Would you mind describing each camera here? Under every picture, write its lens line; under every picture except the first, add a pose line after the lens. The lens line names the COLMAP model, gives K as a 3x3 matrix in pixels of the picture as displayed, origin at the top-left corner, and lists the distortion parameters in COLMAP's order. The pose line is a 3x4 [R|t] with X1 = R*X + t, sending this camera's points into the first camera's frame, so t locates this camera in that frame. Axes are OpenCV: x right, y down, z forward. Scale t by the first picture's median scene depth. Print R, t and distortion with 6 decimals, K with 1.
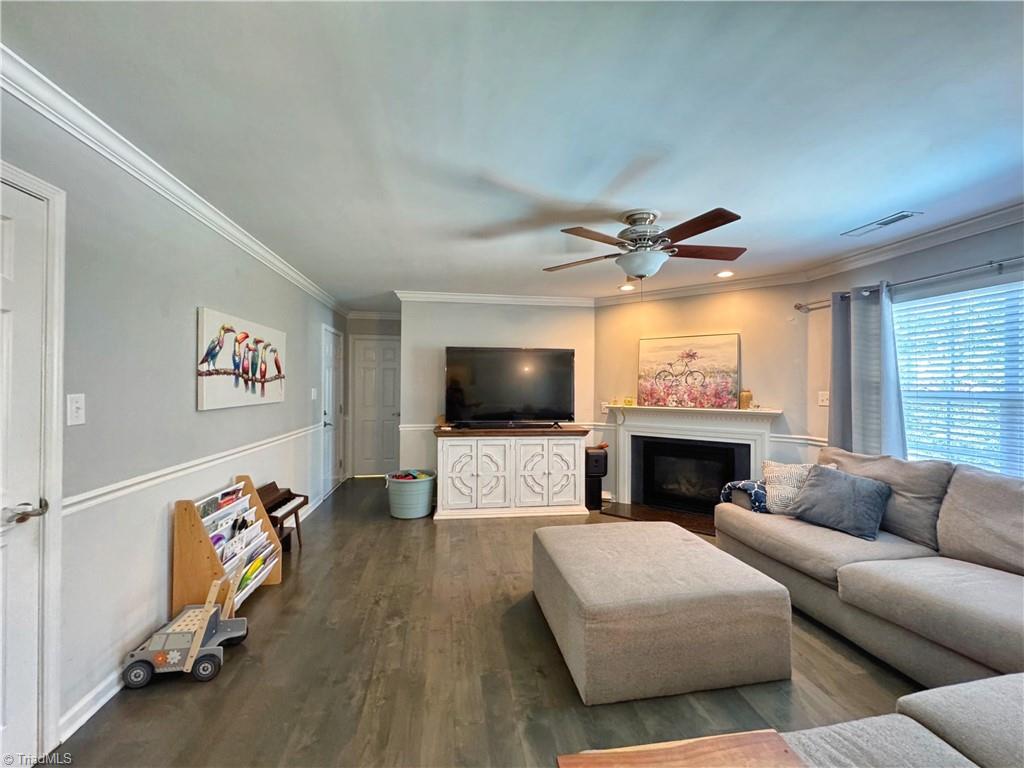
lens RADIAL K [[409.6, 0, 504.9], [0, 409.6, 380.7], [0, 0, 1]] dist [-0.005098, 0.000533]
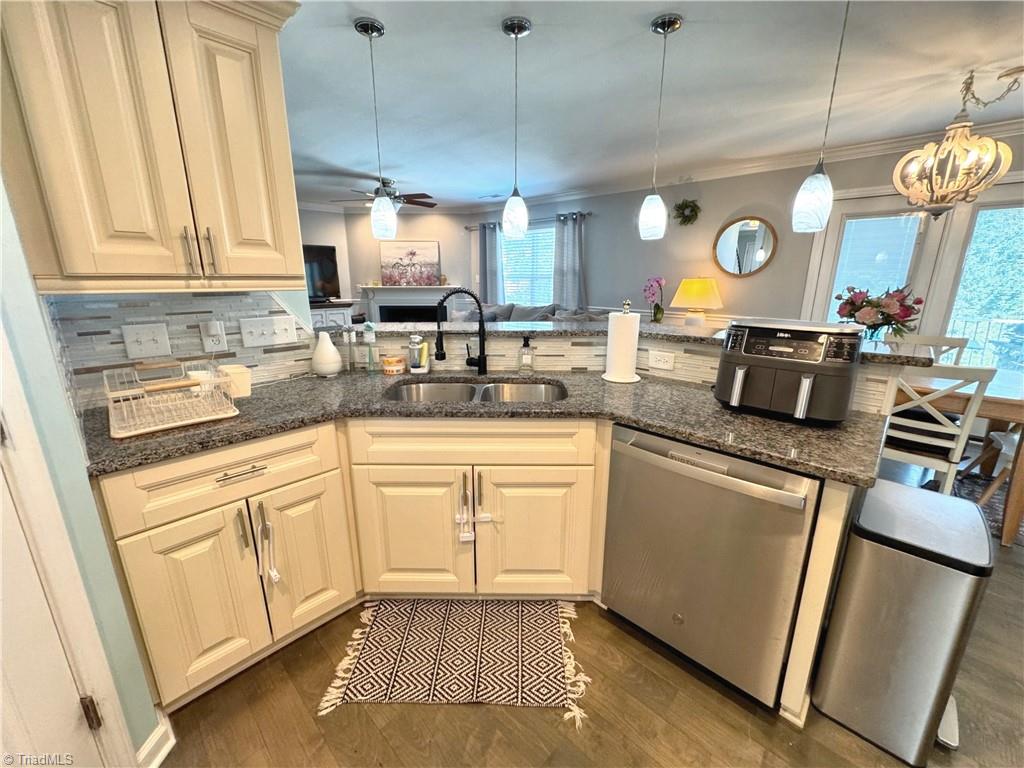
lens RADIAL K [[409.6, 0, 509.5], [0, 409.6, 381.0], [0, 0, 1]] dist [-0.005098, 0.000533]
pose [[0.786928, -0.156162, 0.596956, -0.303473], [-0.005144, 0.965751, 0.259419, 0.004282], [-0.617023, -0.207215, 0.759174, -0.597857]]
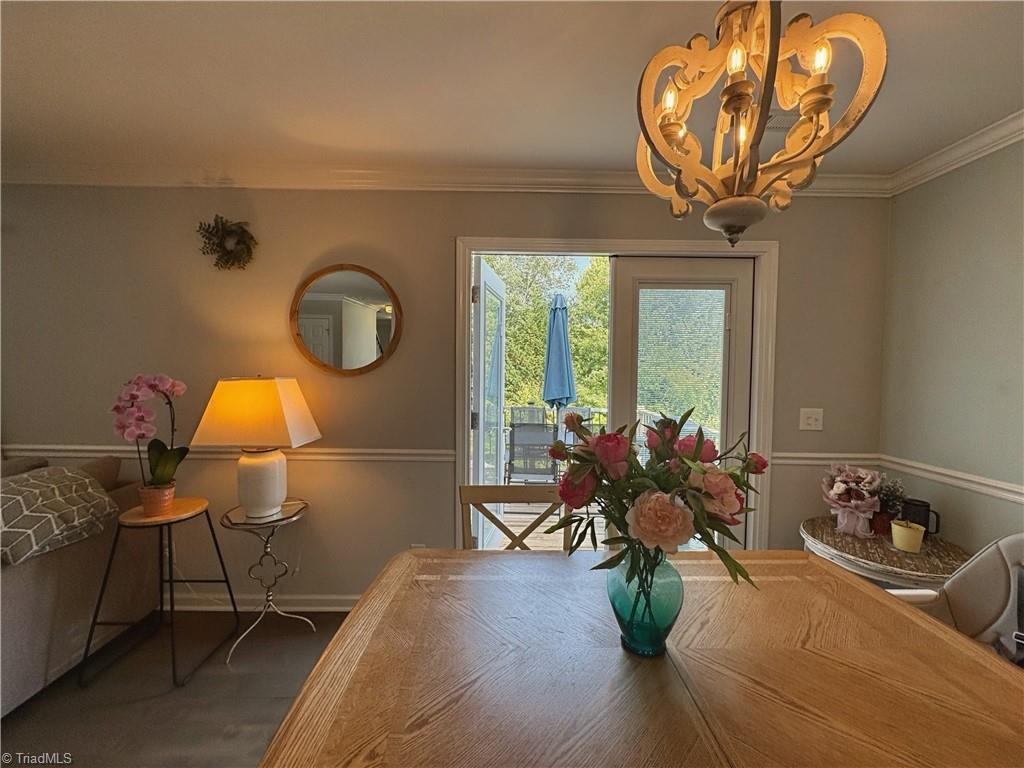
lens RADIAL K [[409.6, 0, 516.7], [0, 409.6, 380.2], [0, 0, 1]] dist [-0.005098, 0.000533]
pose [[0.118459, -0.036559, 0.992286, 0.309496], [-0.021593, 0.998991, 0.039384, -0.003783], [-0.992724, -0.026092, 0.117550, -0.401203]]
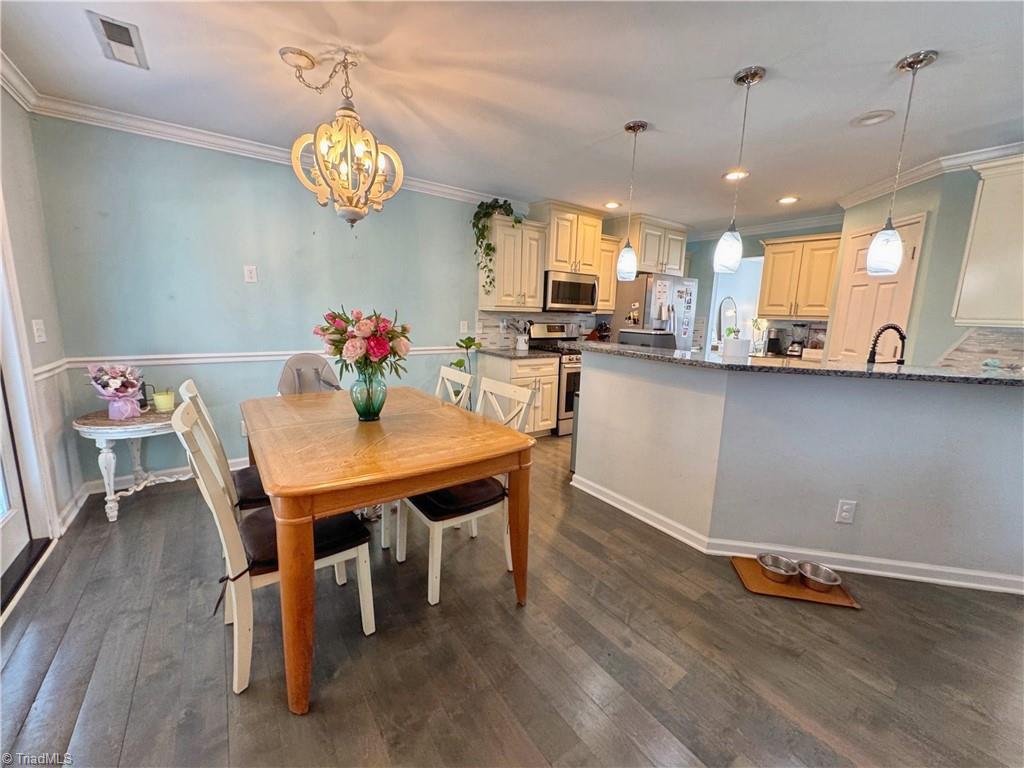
lens RADIAL K [[409.6, 0, 514.7], [0, 409.6, 383.4], [0, 0, 1]] dist [-0.005098, 0.000533]
pose [[-0.886053, 0.050217, -0.460856, 0.594069], [-0.028086, 0.986474, 0.161491, 0.025785], [0.462732, 0.156033, -0.872658, 0.031018]]
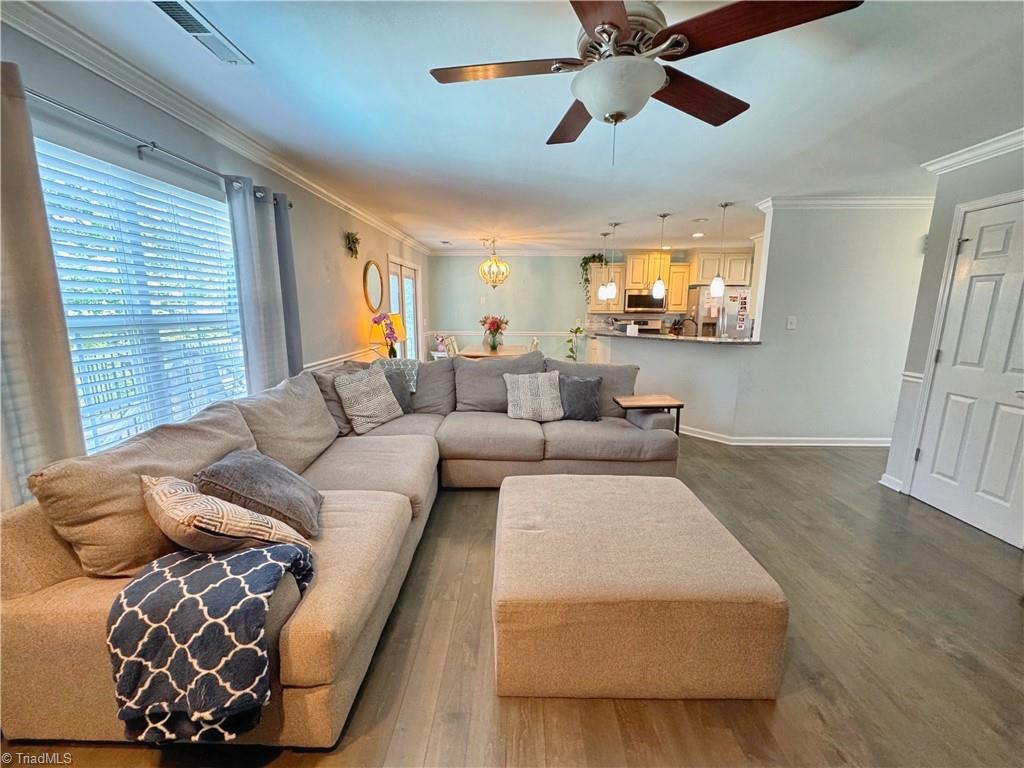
lens RADIAL K [[409.6, 0, 514.3], [0, 409.6, 385.7], [0, 0, 1]] dist [-0.005098, 0.000533]
pose [[-0.987140, -0.039664, 0.154857, 0.223654], [-0.011189, 0.983496, 0.180585, 0.006224], [-0.159464, 0.176530, -0.971292, 0.991663]]
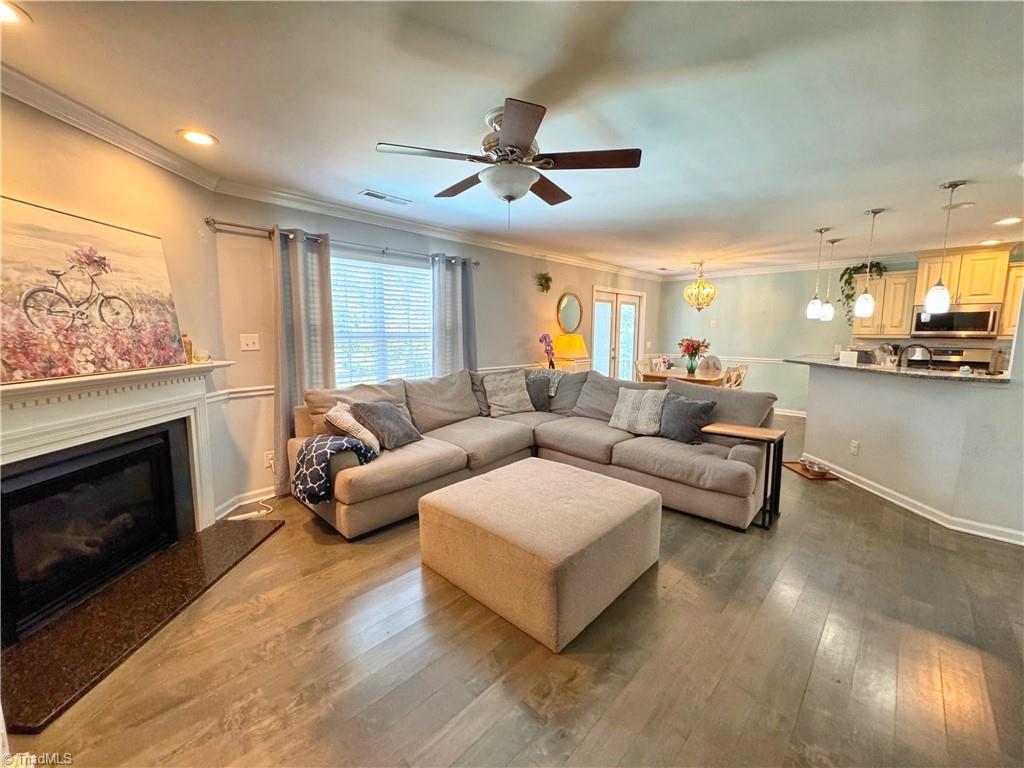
lens RADIAL K [[409.6, 0, 507.1], [0, 409.6, 382.4], [0, 0, 1]] dist [-0.005098, 0.000533]
pose [[-0.607399, -0.105902, 0.787306, -0.217179], [-0.014659, 0.992400, 0.122180, 0.011928], [-0.794262, 0.062671, -0.604335, 0.933868]]
